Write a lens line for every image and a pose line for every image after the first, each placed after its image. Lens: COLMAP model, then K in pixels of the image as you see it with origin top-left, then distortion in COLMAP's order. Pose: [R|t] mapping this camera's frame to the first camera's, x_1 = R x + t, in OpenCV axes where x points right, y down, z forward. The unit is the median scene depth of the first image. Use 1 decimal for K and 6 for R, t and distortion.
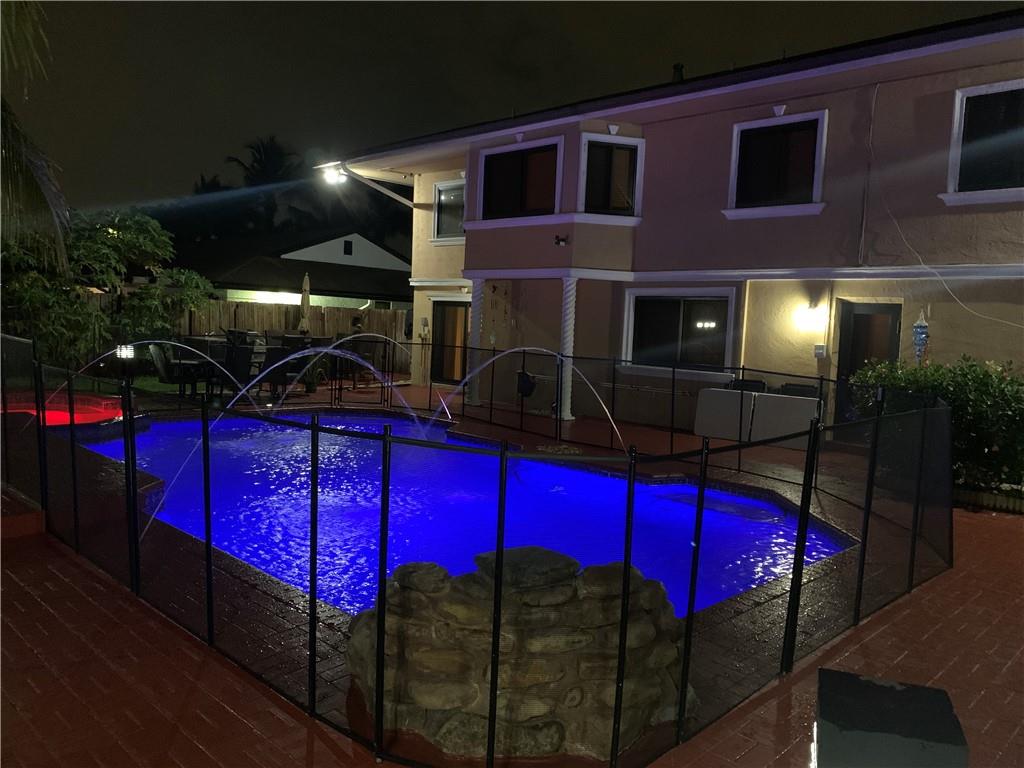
lens RADIAL K [[773.4, 0, 513.2], [0, 773.4, 385.5], [0, 0, 1]] dist [0.001845, -0.004285]
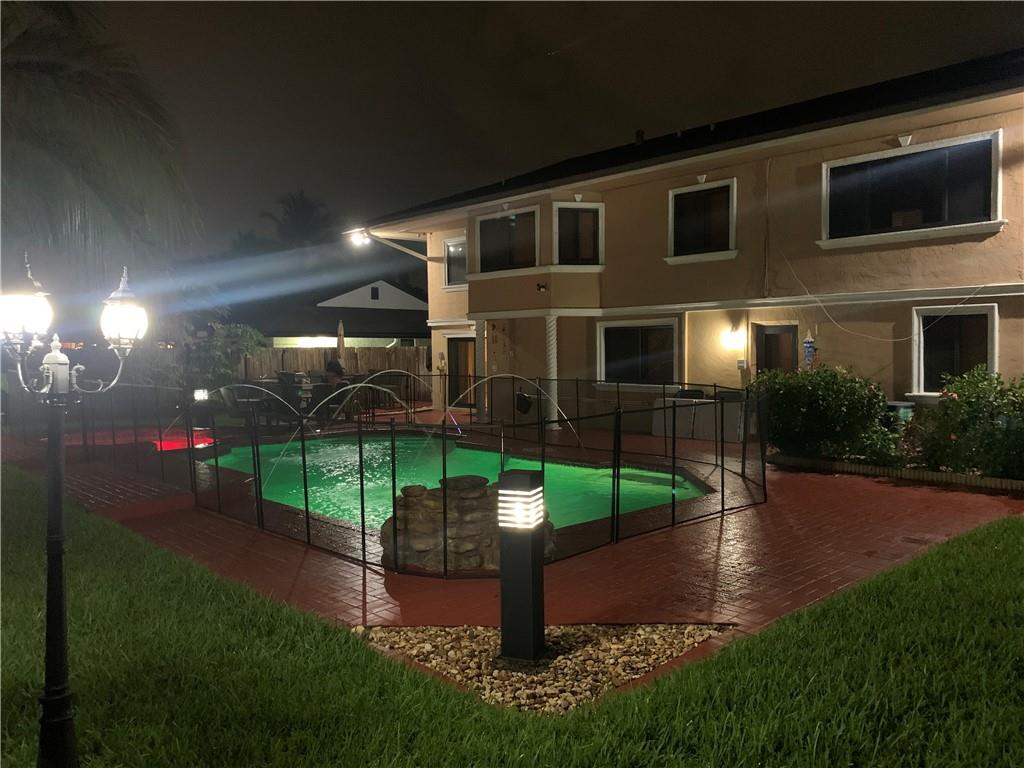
lens RADIAL K [[773.4, 0, 510.9], [0, 773.4, 383.4], [0, 0, 1]] dist [0.001845, -0.004285]
pose [[0.997616, -0.054006, -0.042969, 0.057583], [0.052438, 0.997945, -0.036818, 0.011776], [0.044869, 0.034477, 0.998398, -0.250106]]
